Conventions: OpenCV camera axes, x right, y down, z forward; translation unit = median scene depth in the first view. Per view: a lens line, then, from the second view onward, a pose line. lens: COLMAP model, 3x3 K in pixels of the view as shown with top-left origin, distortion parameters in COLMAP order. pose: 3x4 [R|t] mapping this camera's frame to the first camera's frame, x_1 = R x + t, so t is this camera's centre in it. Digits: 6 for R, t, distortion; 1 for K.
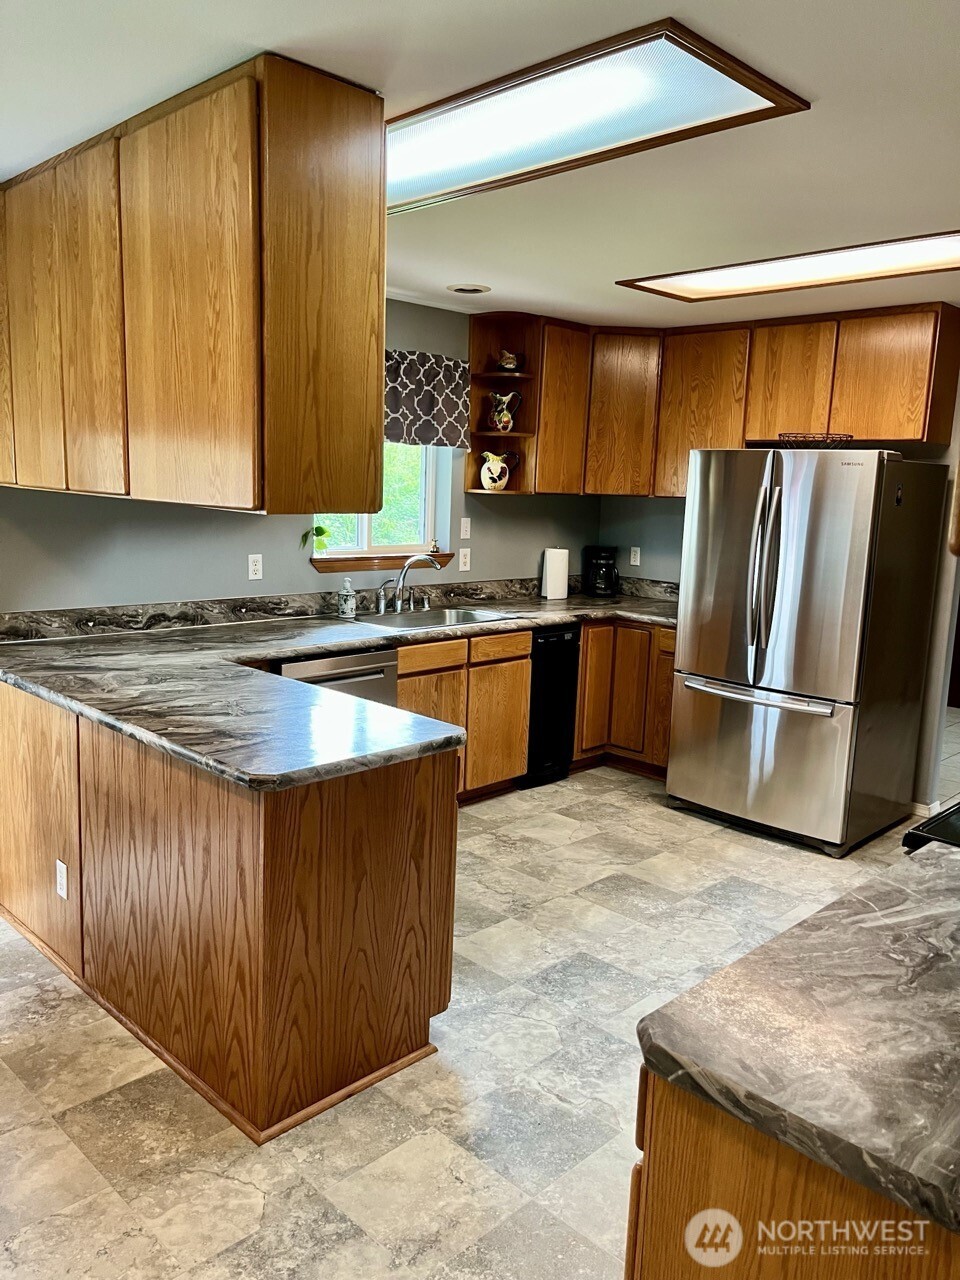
lens RADIAL K [[988.9, 0, 477.6], [0, 988.9, 640.7], [0, 0, 1]] dist [-0.011782, -0.004440]
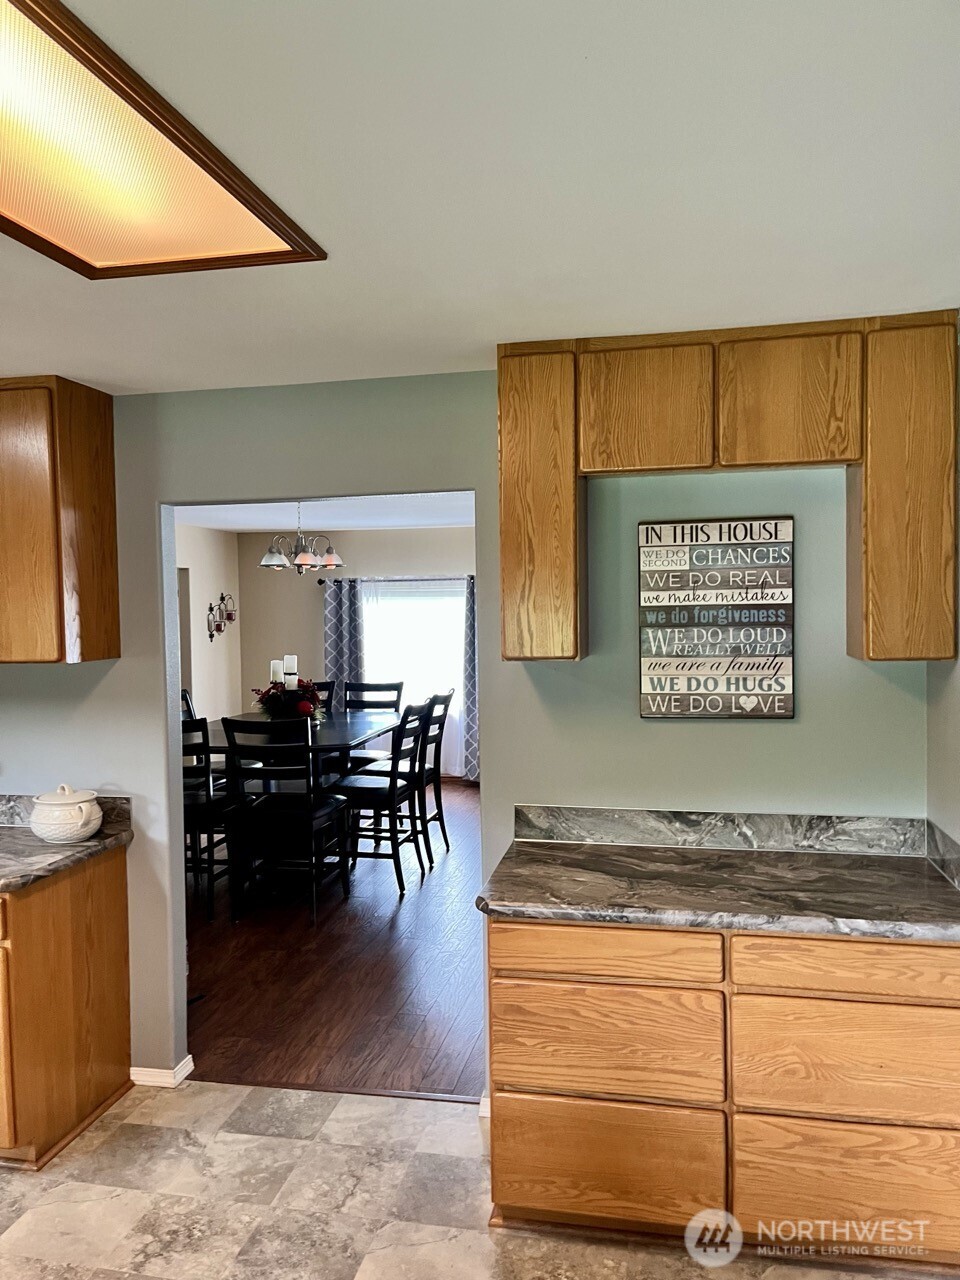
lens RADIAL K [[988.9, 0, 477.1], [0, 988.9, 642.5], [0, 0, 1]] dist [-0.011782, -0.004440]
pose [[-0.549099, -0.069688, 0.832847, -0.717924], [0.137666, 0.975364, 0.172376, -0.302431], [-0.824341, 0.209306, -0.525978, 1.413941]]
